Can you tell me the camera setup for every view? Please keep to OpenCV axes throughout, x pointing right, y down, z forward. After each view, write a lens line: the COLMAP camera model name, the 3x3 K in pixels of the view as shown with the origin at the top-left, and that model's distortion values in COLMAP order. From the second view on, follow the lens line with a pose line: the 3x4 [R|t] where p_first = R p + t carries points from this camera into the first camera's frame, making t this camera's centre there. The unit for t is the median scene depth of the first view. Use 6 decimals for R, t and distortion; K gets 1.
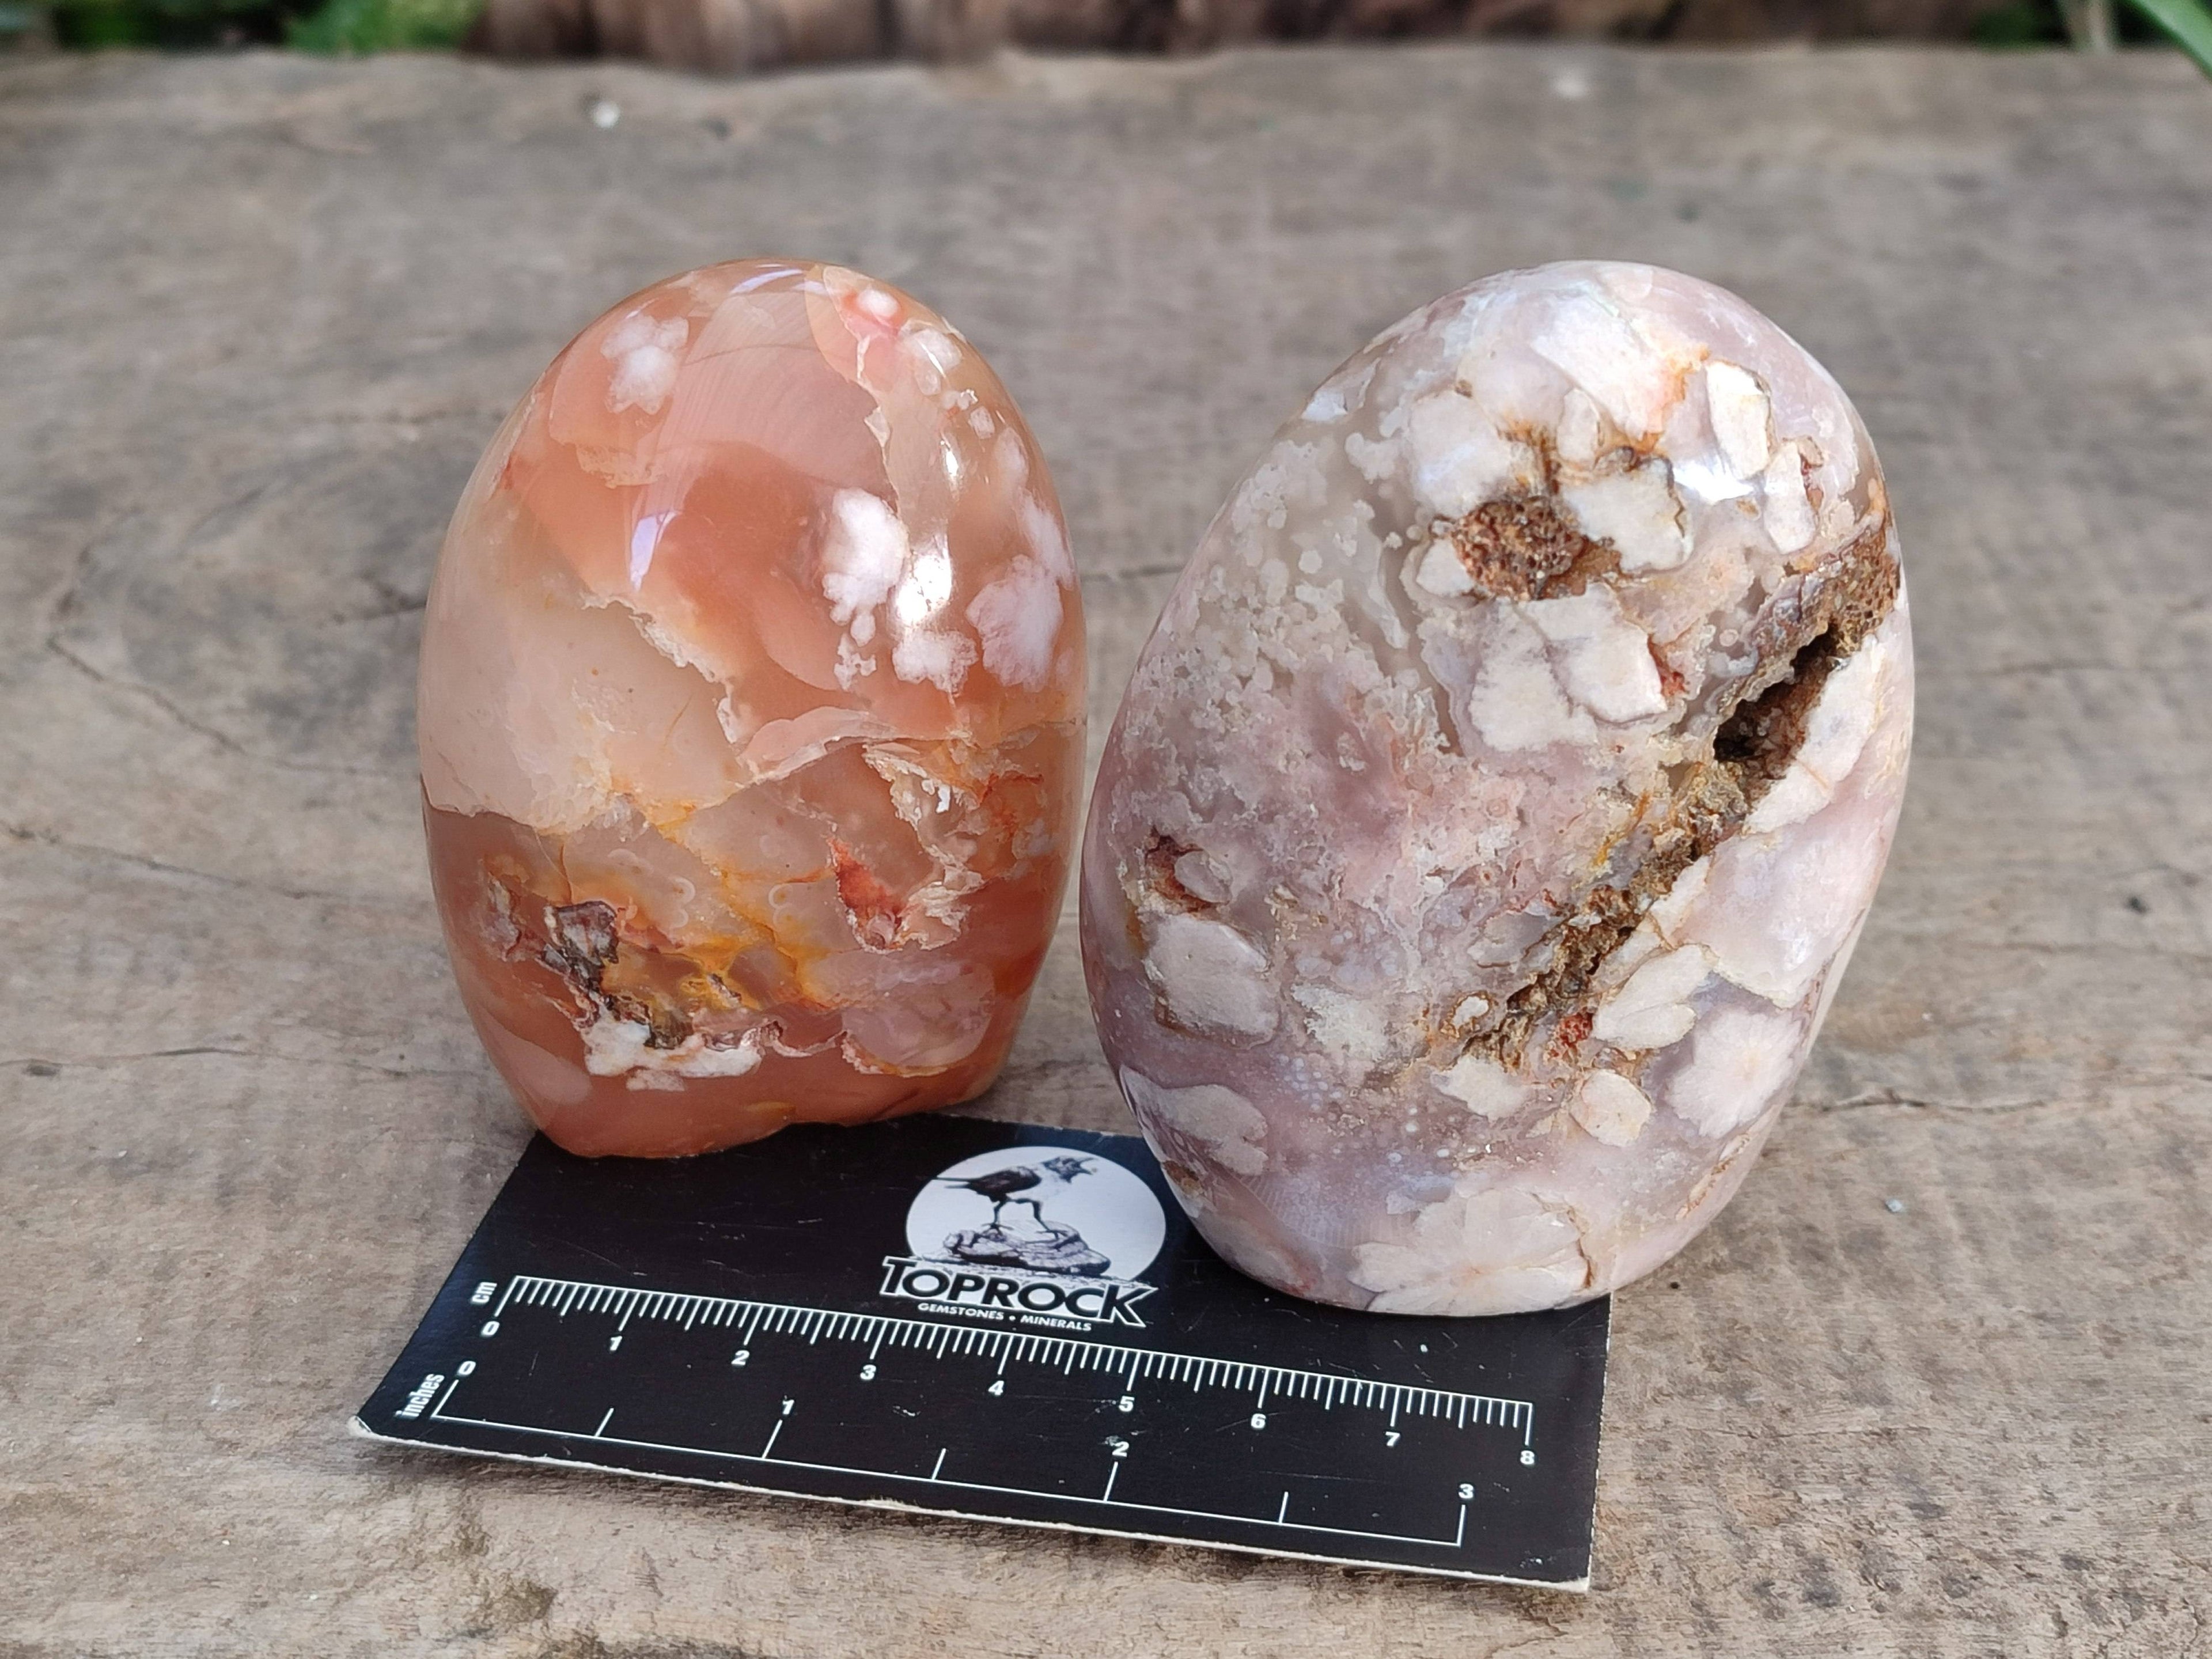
lens RADIAL K [[3292.1, 0, 1082.2], [0, 3292.1, 836.6], [0, 0, 1]] dist [0.381803, -2.414191]
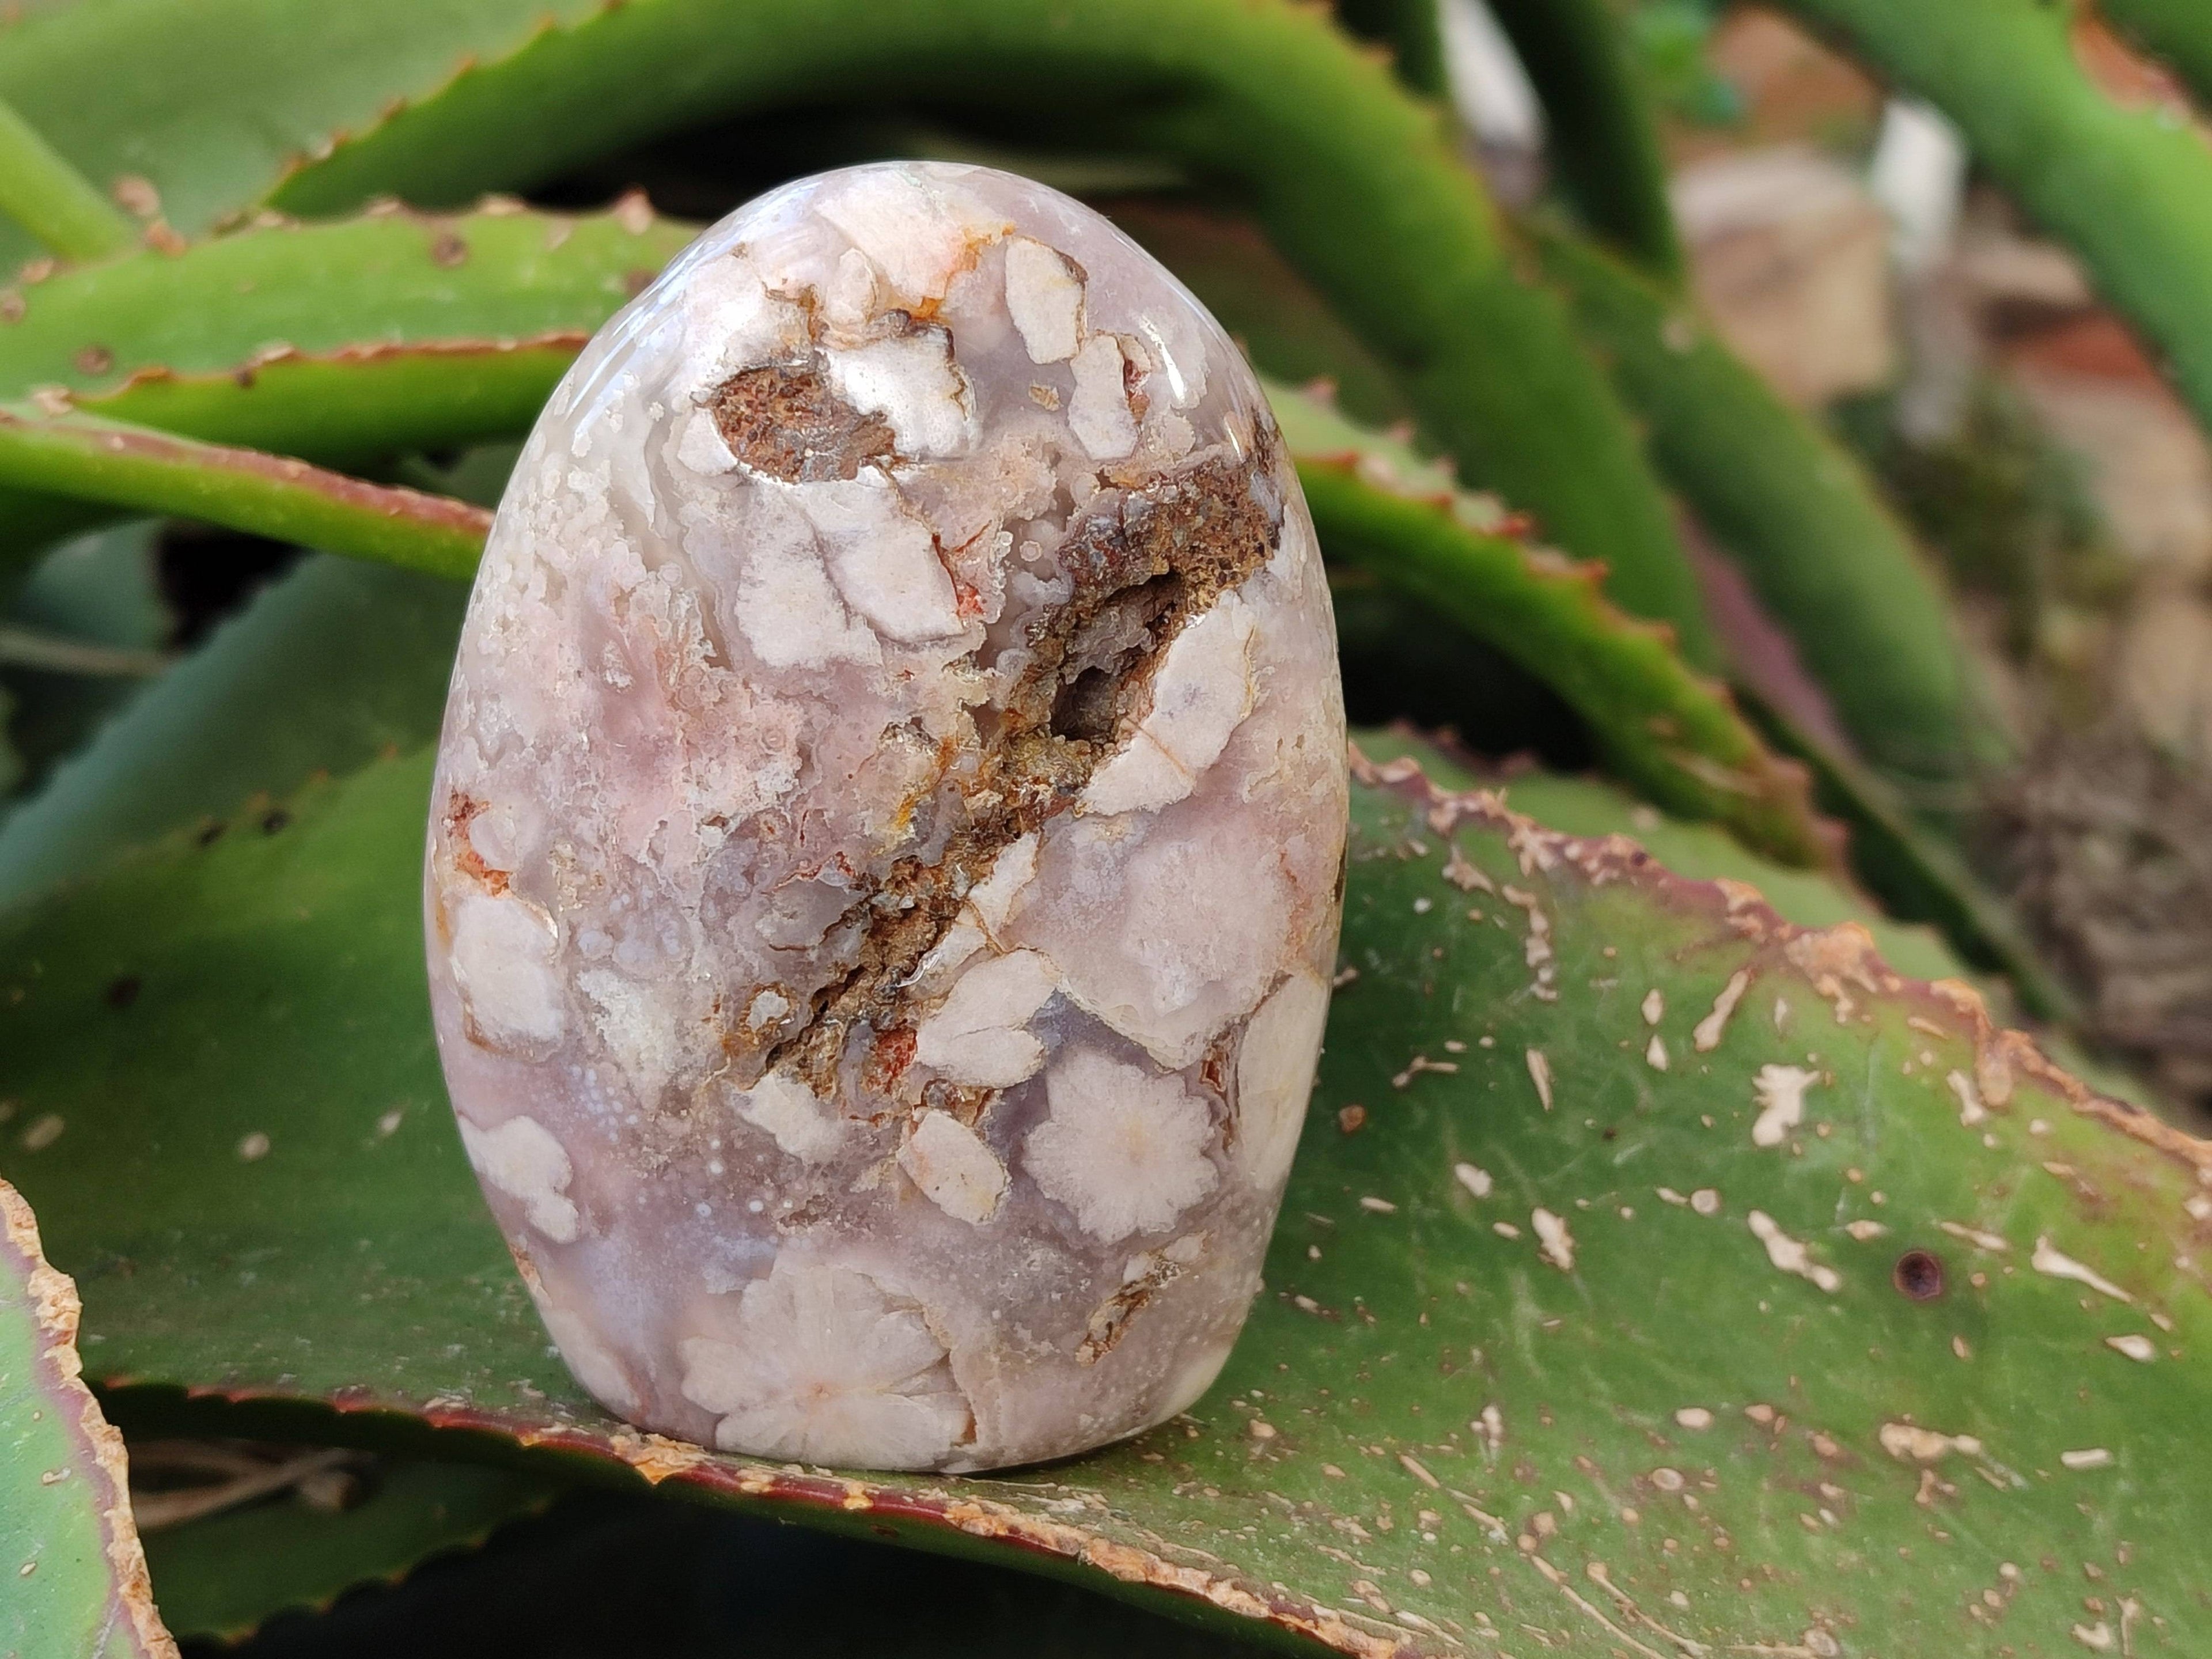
lens RADIAL K [[3292.1, 0, 1082.2], [0, 3292.1, 836.6], [0, 0, 1]] dist [0.381803, -2.414191]
pose [[0.975856, 0.053184, -0.211841, 0.384485], [-0.114397, 0.950682, -0.288299, 0.253434], [0.186060, 0.305572, 0.933813, 0.208095]]
